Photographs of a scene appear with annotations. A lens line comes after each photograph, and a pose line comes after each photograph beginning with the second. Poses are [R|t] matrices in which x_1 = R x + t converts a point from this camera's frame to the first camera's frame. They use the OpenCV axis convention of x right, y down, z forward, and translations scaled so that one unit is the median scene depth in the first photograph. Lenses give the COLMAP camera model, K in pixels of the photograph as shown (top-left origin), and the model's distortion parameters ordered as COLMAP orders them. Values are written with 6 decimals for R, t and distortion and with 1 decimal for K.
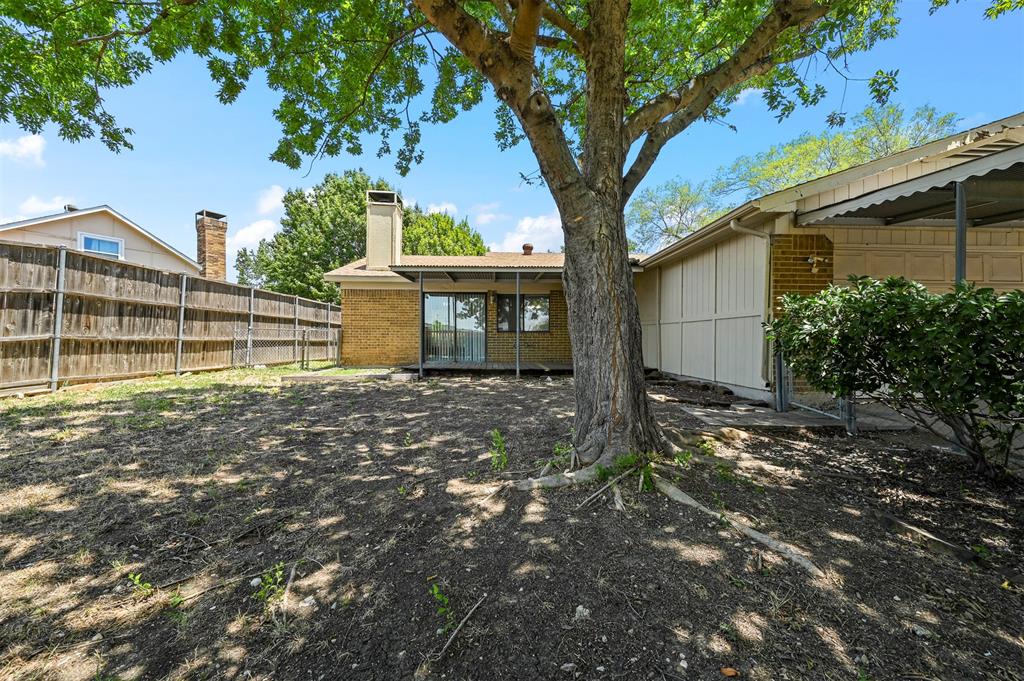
lens RADIAL K [[404.9, 0, 513.4], [0, 404.9, 339.3], [0, 0, 1]] dist [0.003729, -0.000889]
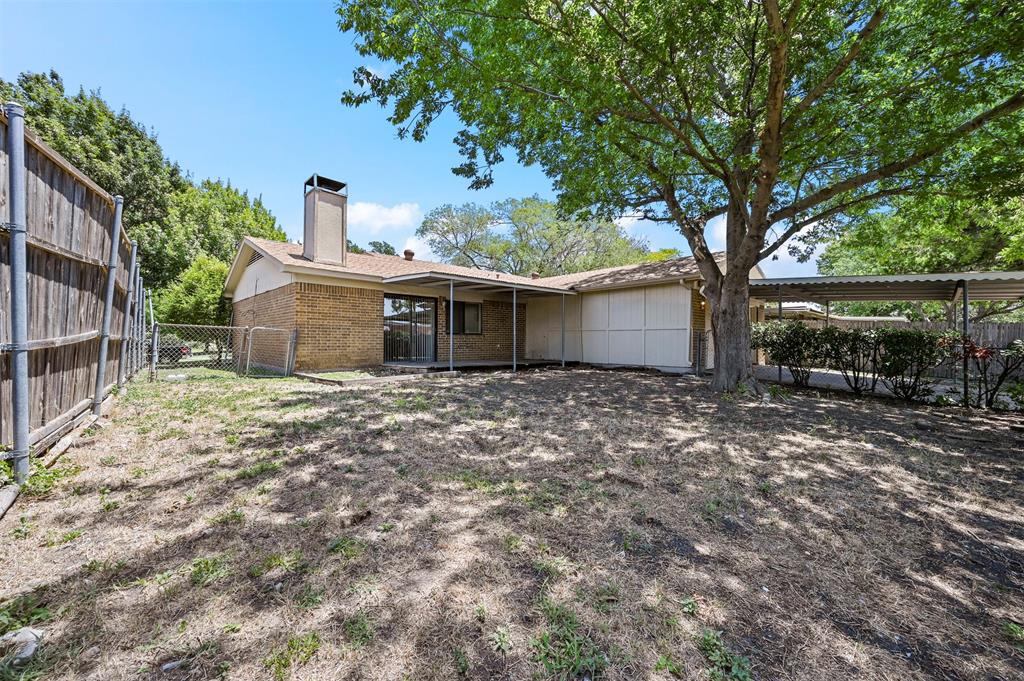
lens RADIAL K [[404.9, 0, 514.2], [0, 404.9, 339.3], [0, 0, 1]] dist [0.003729, -0.000889]
pose [[0.742407, 0.005898, 0.669923, -0.654298], [-0.004326, 0.999983, -0.004010, 0.000294], [-0.669935, 0.000079, 0.742420, 0.045819]]
